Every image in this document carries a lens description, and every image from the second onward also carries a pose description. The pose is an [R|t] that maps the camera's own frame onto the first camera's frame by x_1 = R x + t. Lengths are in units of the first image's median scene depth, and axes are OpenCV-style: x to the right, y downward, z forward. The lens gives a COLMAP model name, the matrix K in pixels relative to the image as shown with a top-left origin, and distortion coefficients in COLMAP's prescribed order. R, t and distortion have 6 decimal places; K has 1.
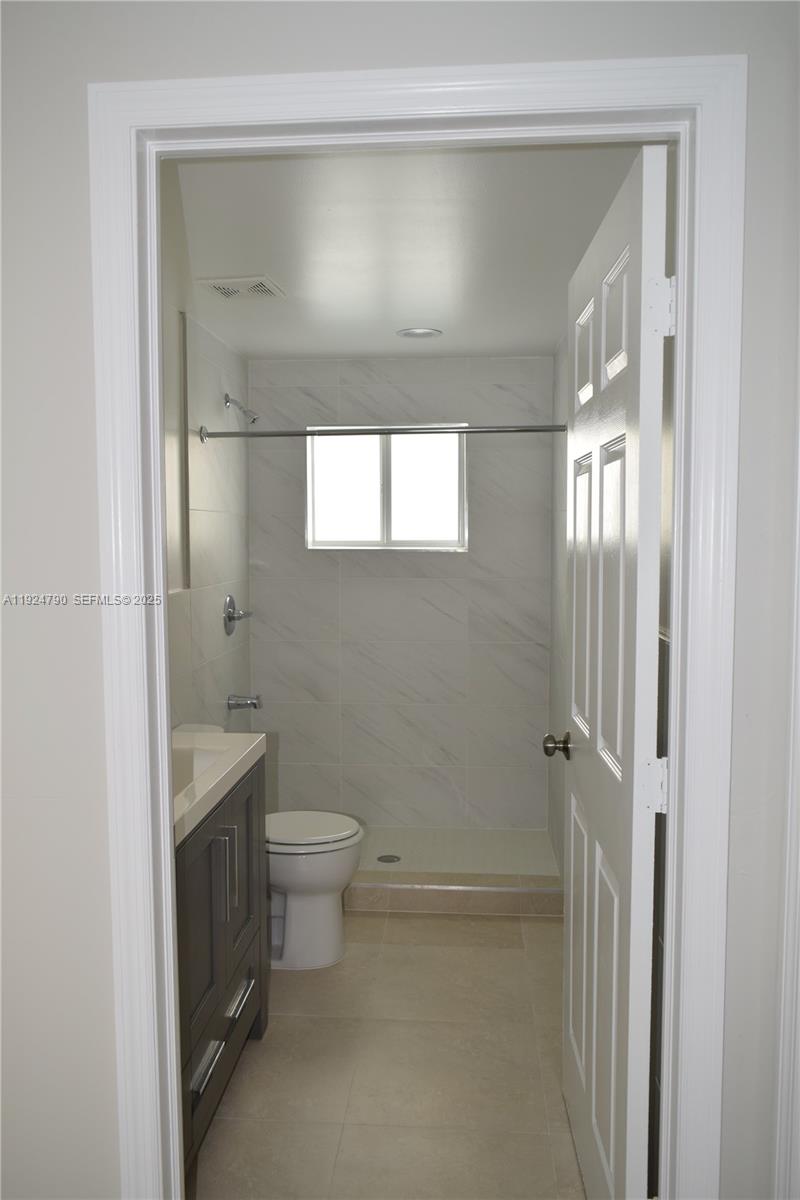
lens RADIAL K [[927.2, 0, 400.0], [0, 927.2, 600.0], [0, 0, 1]] dist [-0.010526, 0.001168]
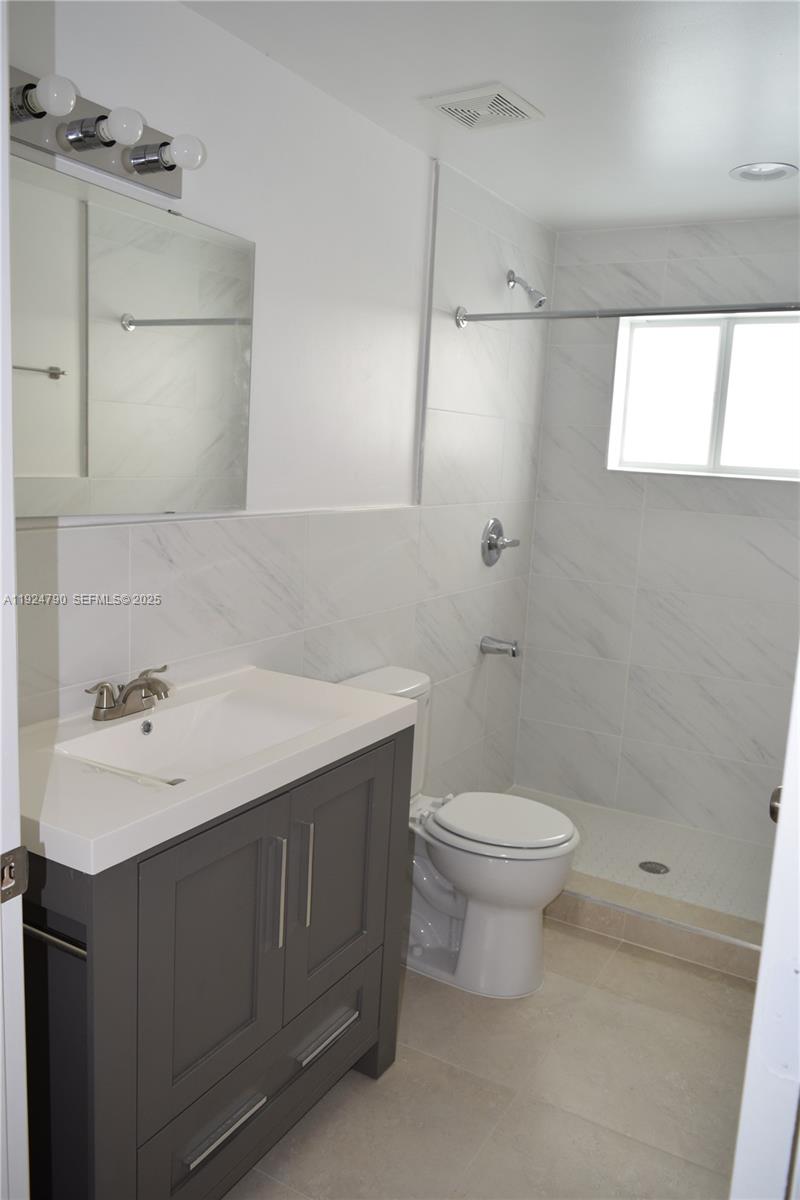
lens RADIAL K [[927.2, 0, 400.0], [0, 927.2, 600.0], [0, 0, 1]] dist [-0.010526, 0.001168]
pose [[0.900941, 0.115216, -0.418367, 0.098250], [-0.082685, 0.992024, 0.095137, -0.004649], [0.425991, -0.051120, 0.903282, 0.207712]]
